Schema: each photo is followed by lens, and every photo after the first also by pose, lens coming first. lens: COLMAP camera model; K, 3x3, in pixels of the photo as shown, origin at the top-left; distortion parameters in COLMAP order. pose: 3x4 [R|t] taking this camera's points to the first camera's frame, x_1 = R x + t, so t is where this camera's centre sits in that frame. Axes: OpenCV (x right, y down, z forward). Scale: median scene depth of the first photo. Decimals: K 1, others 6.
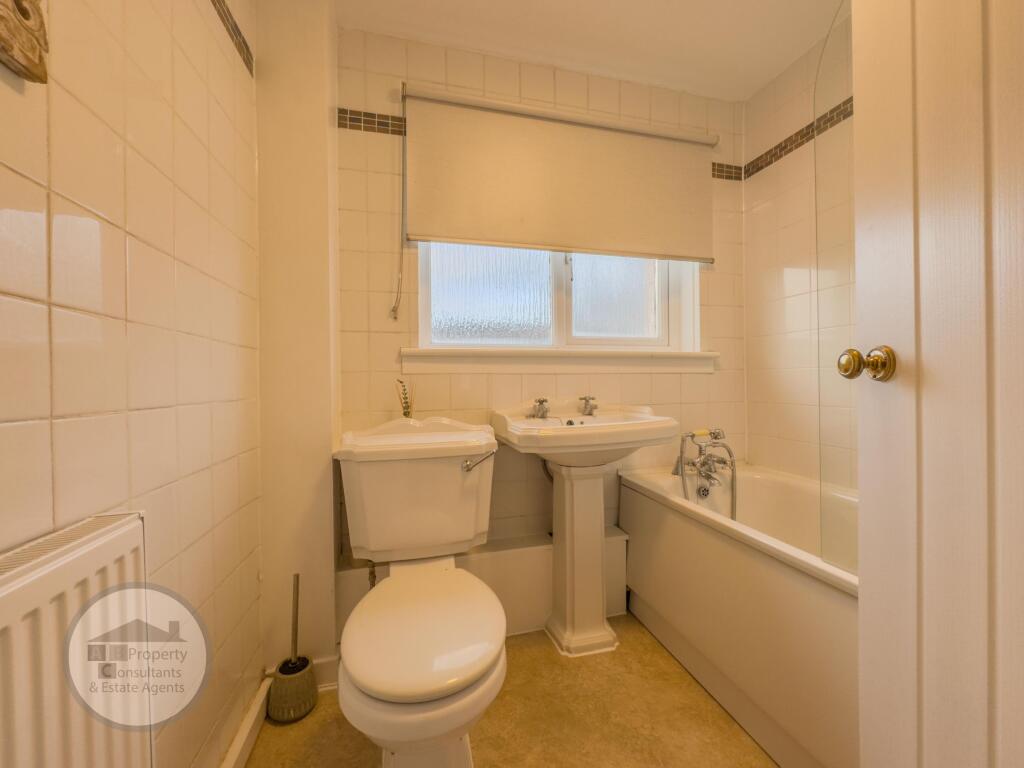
lens RADIAL K [[404.9, 0, 512.5], [0, 404.9, 384.6], [0, 0, 1]] dist [-0.003294, 0.000632]
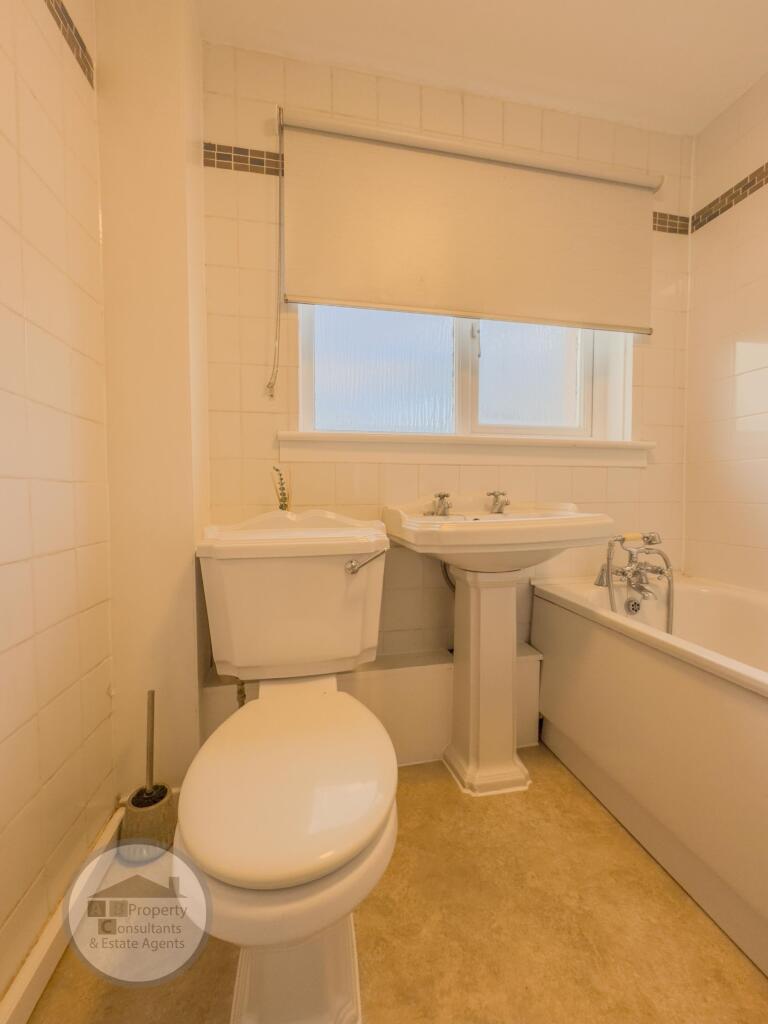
lens RADIAL K [[404.9, 0, 384.6], [0, 404.9, 510.3], [0, 0, 1]] dist [-0.003294, 0.000632]
pose [[0.998403, 0.009962, -0.055609, -0.001637], [-0.008081, 0.999391, 0.033944, 0.046521], [0.055913, -0.033440, 0.997876, 0.155915]]
